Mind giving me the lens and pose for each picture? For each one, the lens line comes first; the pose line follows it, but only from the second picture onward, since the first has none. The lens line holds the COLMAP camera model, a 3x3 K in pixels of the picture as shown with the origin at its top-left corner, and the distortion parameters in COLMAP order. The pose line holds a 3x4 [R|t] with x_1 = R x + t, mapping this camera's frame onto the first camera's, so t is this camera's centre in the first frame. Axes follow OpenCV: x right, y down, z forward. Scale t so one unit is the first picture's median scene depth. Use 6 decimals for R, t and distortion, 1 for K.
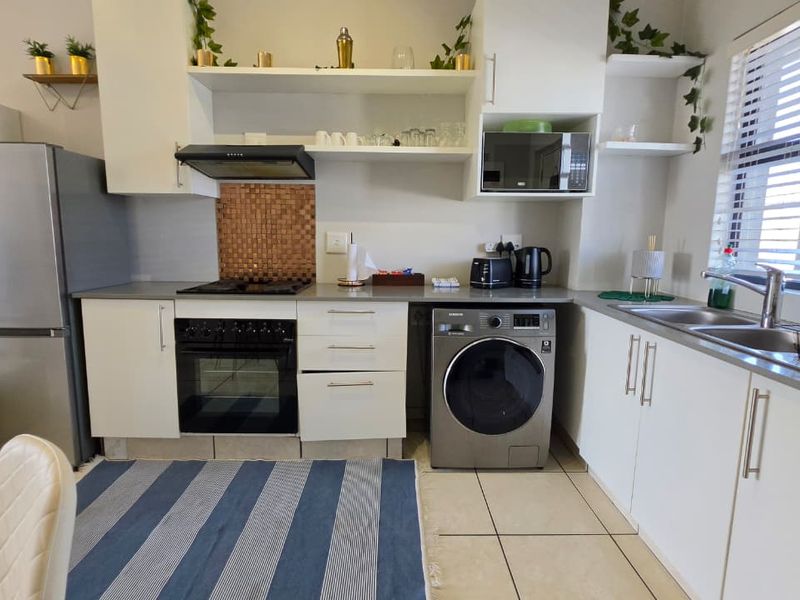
lens RADIAL K [[427.8, 0, 399.7], [0, 427.8, 292.0], [0, 0, 1]] dist [-0.004041, 0.000669]
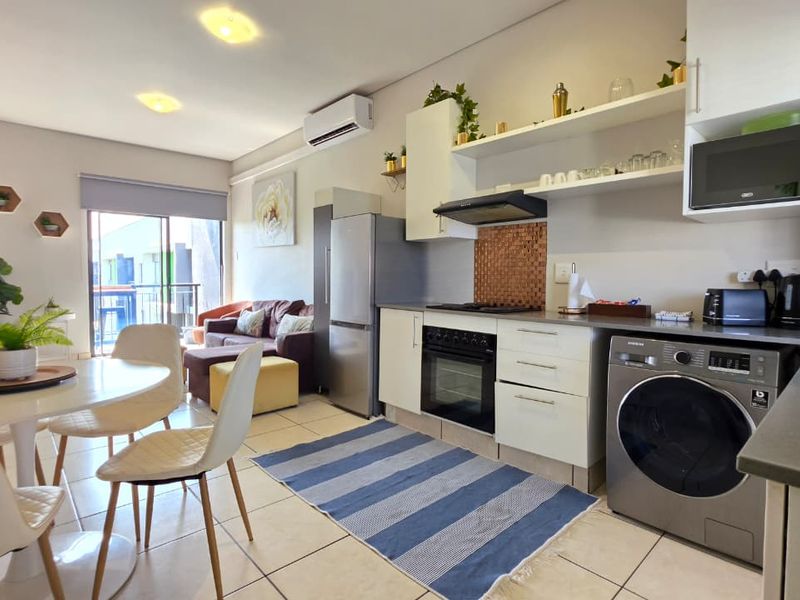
lens RADIAL K [[431.8, 0, 402.6], [0, 431.8, 291.2], [0, 0, 1]] dist [-0.002762, 0.000500]
pose [[0.671943, 0.019146, -0.740355, 0.446810], [-0.102593, 0.992434, -0.067447, 0.050796], [0.733462, 0.121276, 0.668824, -0.005242]]
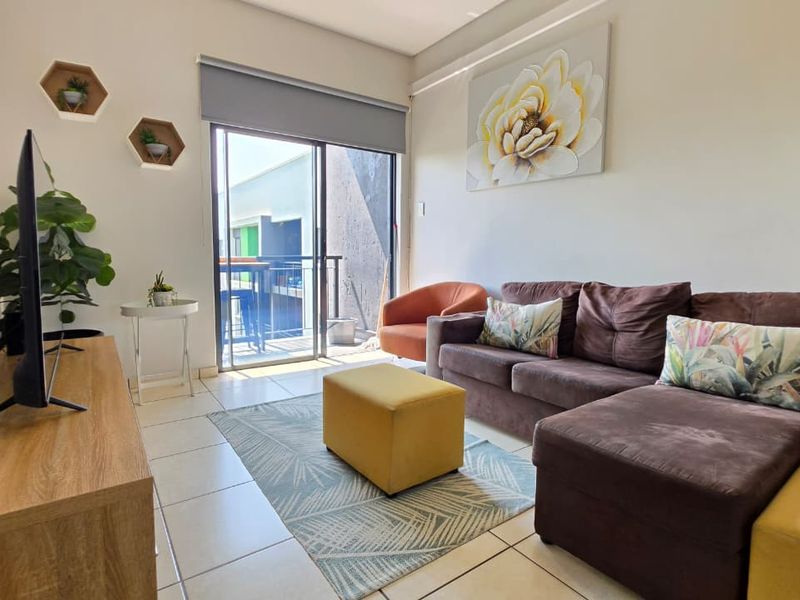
lens RADIAL K [[431.8, 0, 402.6], [0, 431.8, 291.2], [0, 0, 1]] dist [-0.002762, 0.000500]
pose [[0.574964, 0.061666, -0.815851, -1.062409], [-0.117859, 0.992998, -0.008004, 0.099997], [0.809645, 0.100757, 0.578206, 0.009321]]
